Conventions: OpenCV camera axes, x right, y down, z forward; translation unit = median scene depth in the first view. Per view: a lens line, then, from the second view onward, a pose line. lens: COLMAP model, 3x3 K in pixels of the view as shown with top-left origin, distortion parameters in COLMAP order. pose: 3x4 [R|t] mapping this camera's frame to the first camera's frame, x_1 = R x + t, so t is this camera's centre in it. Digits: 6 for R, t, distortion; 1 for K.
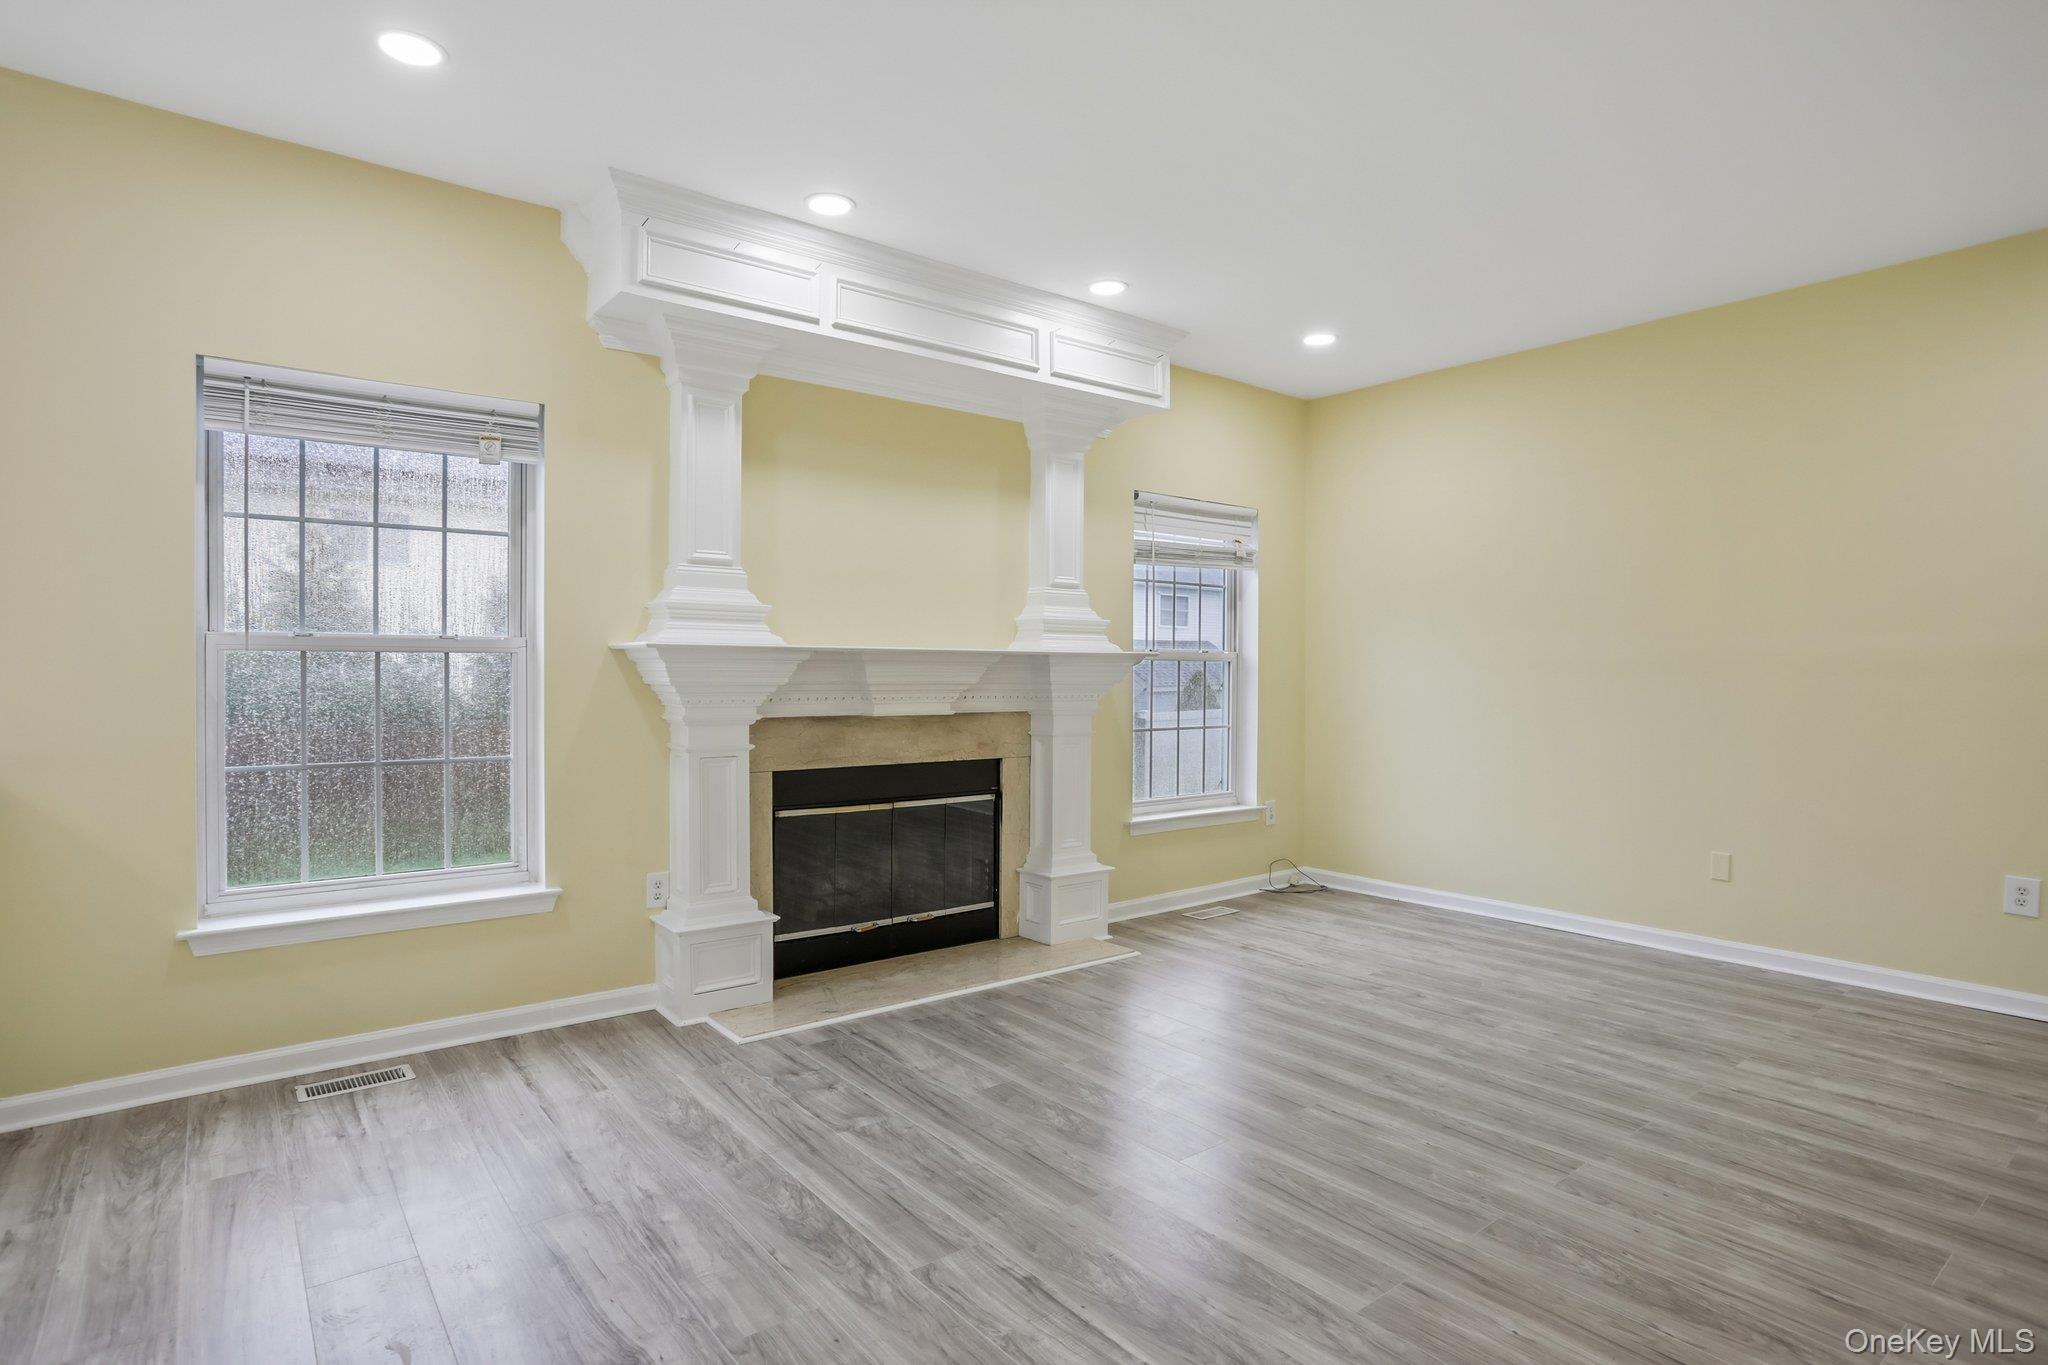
lens RADIAL K [[1049.7, 0, 1019.7], [0, 1049.7, 684.0], [0, 0, 1]] dist [-0.066315, 0.031341]
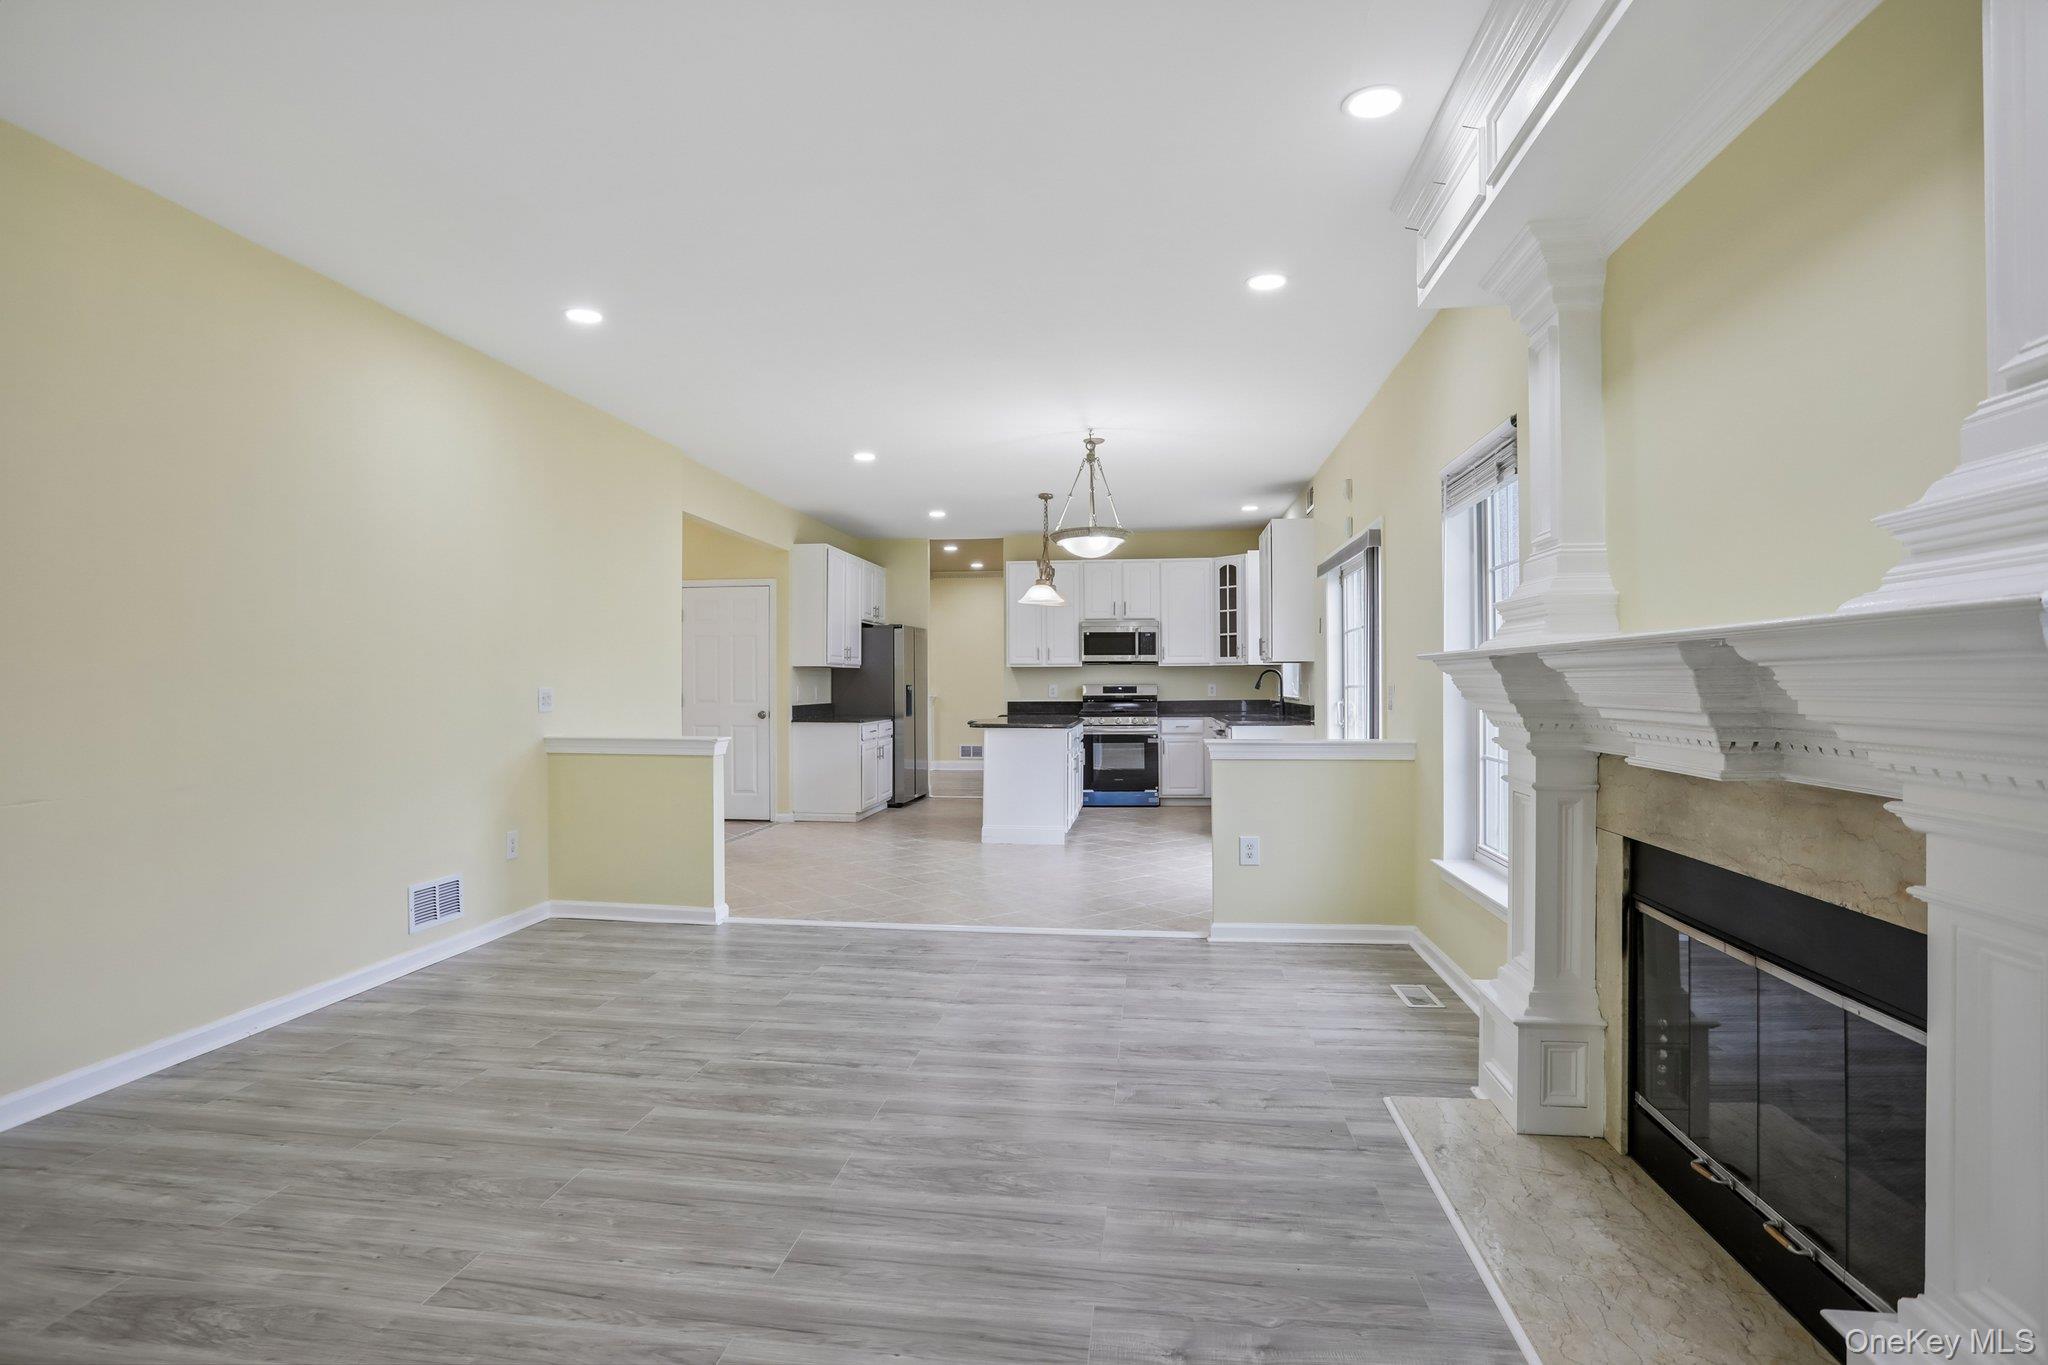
lens RADIAL K [[1049.7, 0, 1008.0], [0, 1049.7, 685.9], [0, 0, 1]] dist [-0.066315, 0.031341]
pose [[-0.721712, -0.000505, -0.692193, 0.529712], [-0.007055, 0.999953, 0.006626, -0.012732], [0.692157, 0.009666, -0.721682, 1.288149]]
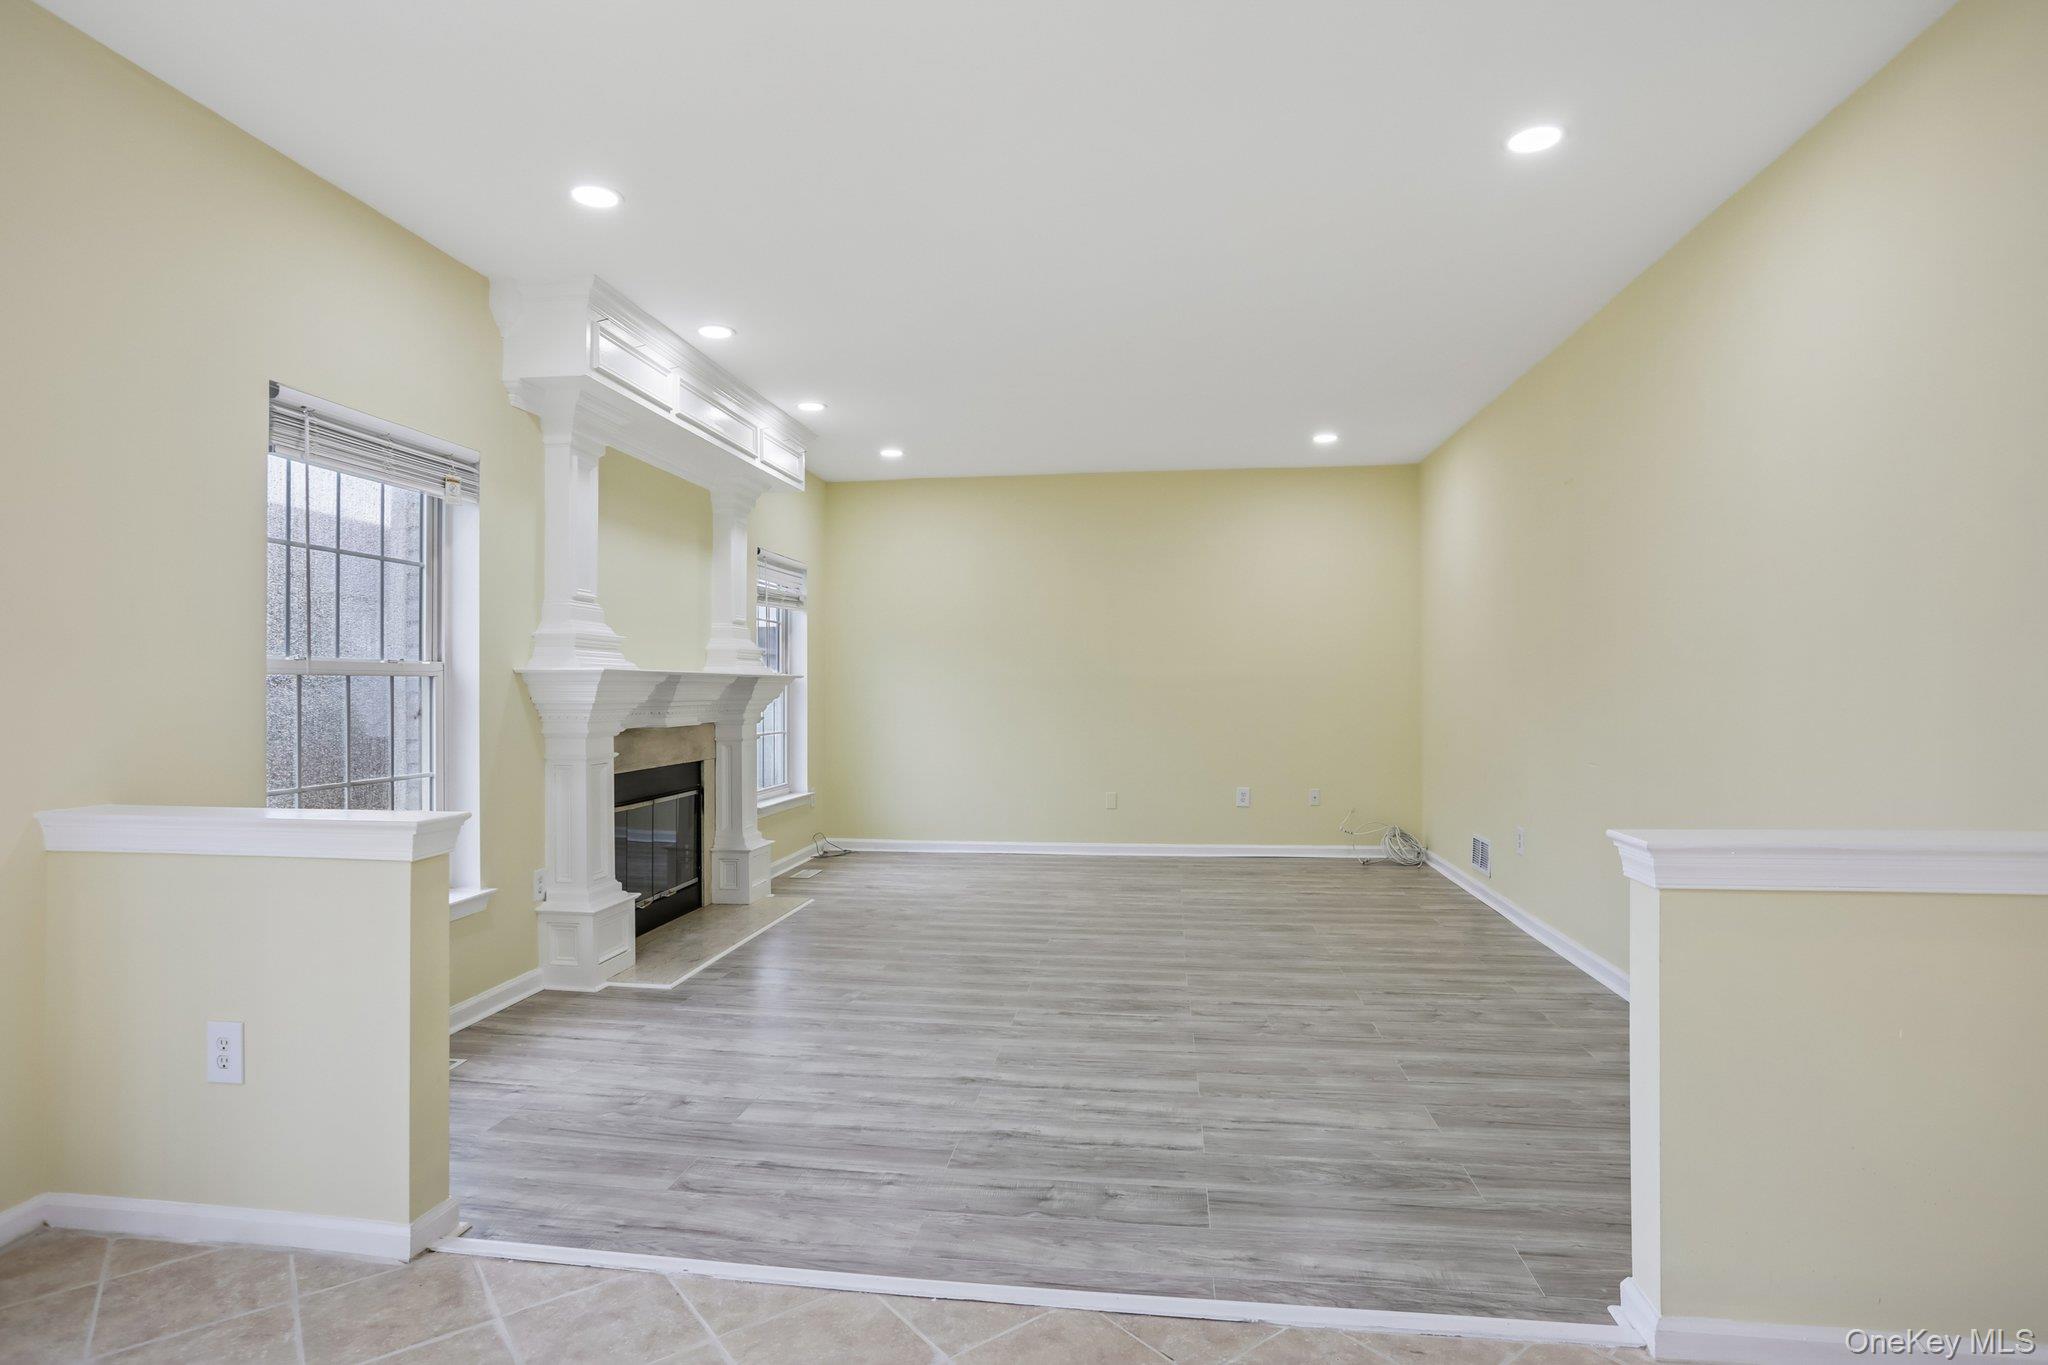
lens RADIAL K [[1049.7, 0, 1011.4], [0, 1049.7, 686.4], [0, 0, 1]] dist [-0.066315, 0.031341]
pose [[0.723256, -0.005250, 0.690560, -0.762171], [0.013792, 0.999881, -0.006844, -0.003715], [-0.690442, 0.014474, 0.723243, -0.179447]]
